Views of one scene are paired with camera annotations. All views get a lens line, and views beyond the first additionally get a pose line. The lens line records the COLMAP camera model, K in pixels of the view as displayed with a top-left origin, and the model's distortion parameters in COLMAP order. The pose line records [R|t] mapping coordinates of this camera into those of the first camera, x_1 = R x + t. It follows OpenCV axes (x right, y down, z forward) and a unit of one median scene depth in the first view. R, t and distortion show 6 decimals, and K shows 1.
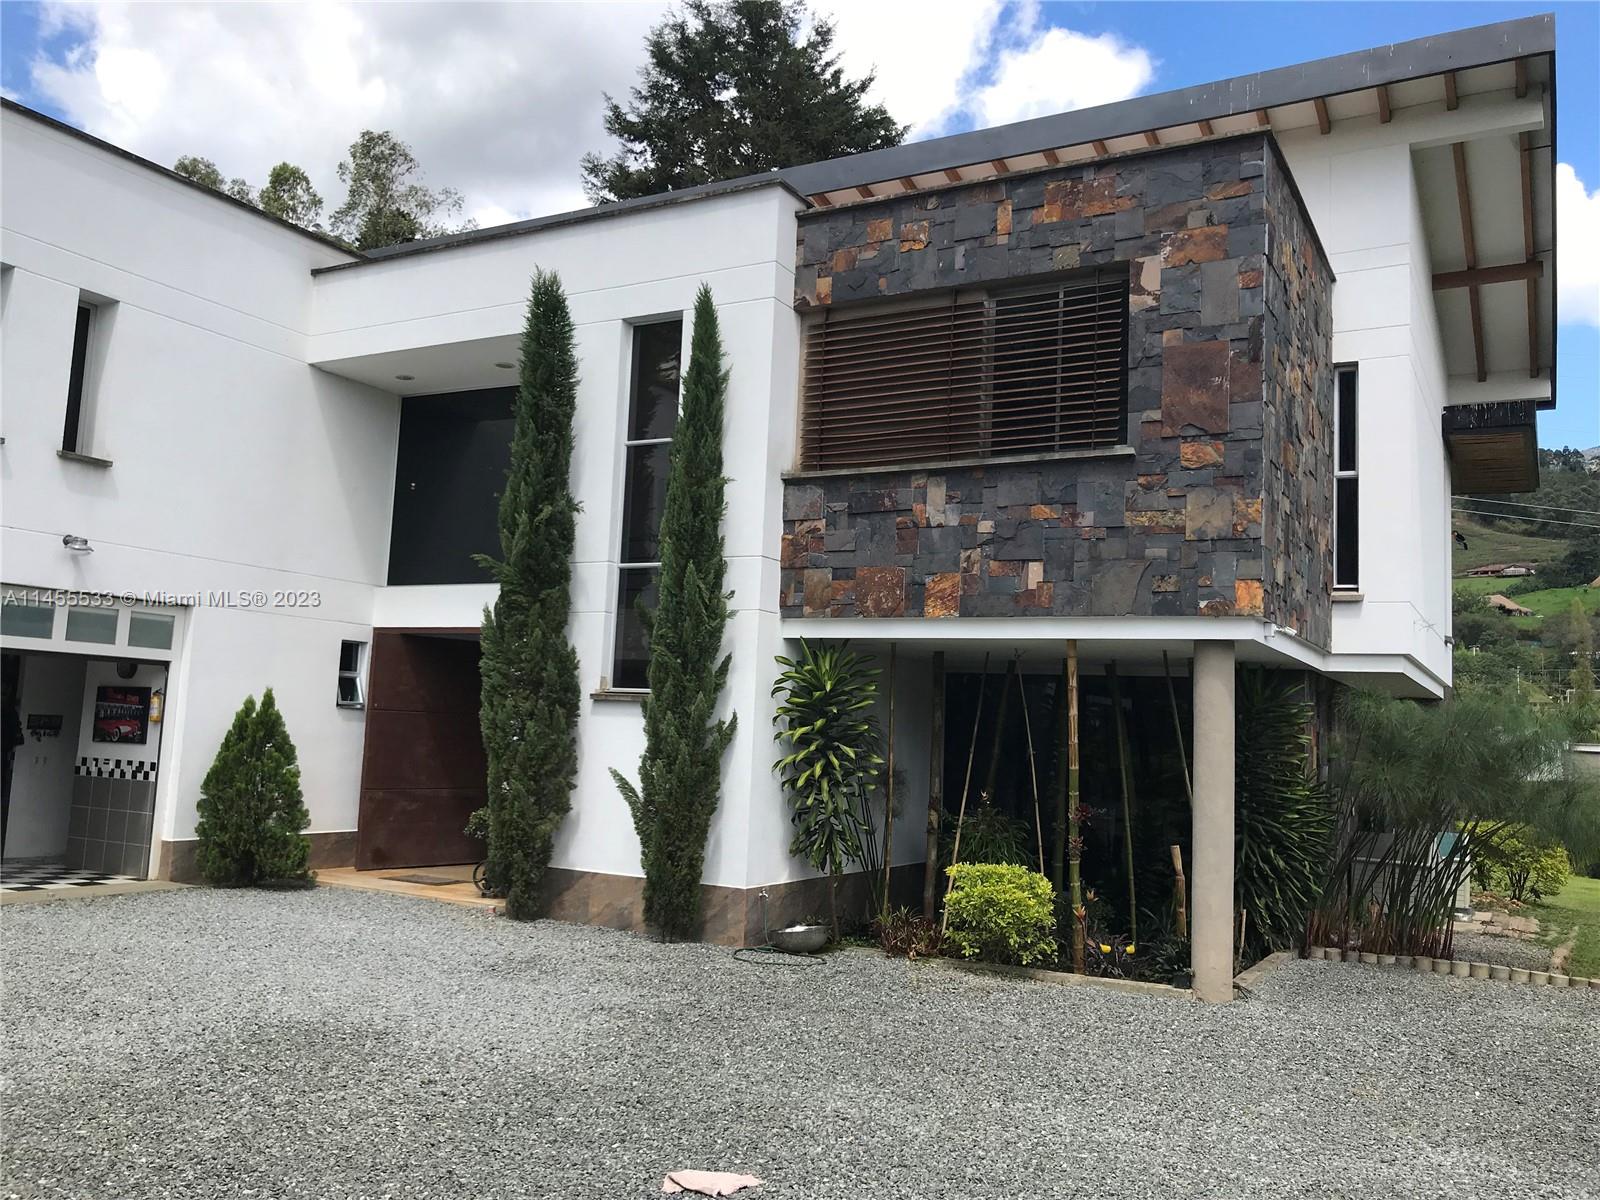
lens RADIAL K [[1311.2, 0, 790.1], [0, 1311.2, 574.8], [0, 0, 1]] dist [0.058234, -0.077163]
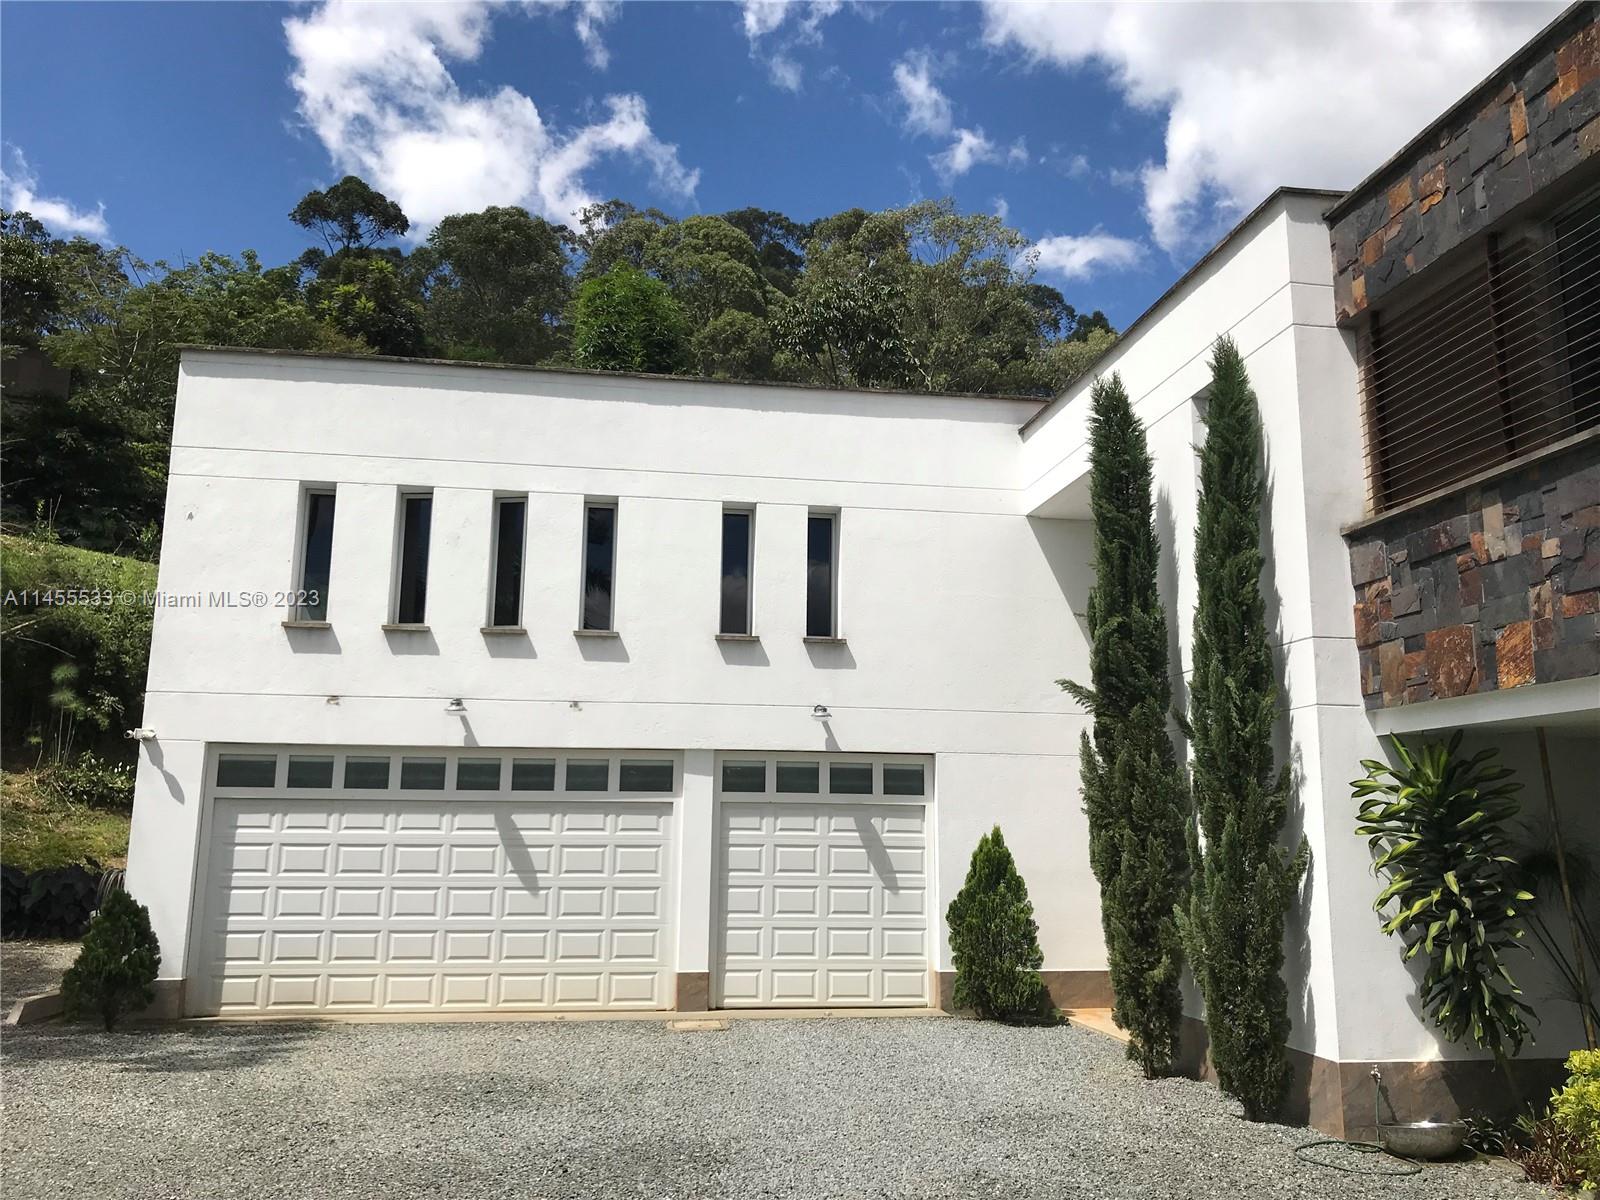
lens RADIAL K [[1311.2, 0, 783.1], [0, 1311.2, 572.5], [0, 0, 1]] dist [0.058234, -0.077163]
pose [[0.618444, -0.191078, -0.762245, 0.406359], [0.109177, 0.981473, -0.157453, 0.039538], [0.778208, 0.014156, 0.627847, 0.236097]]
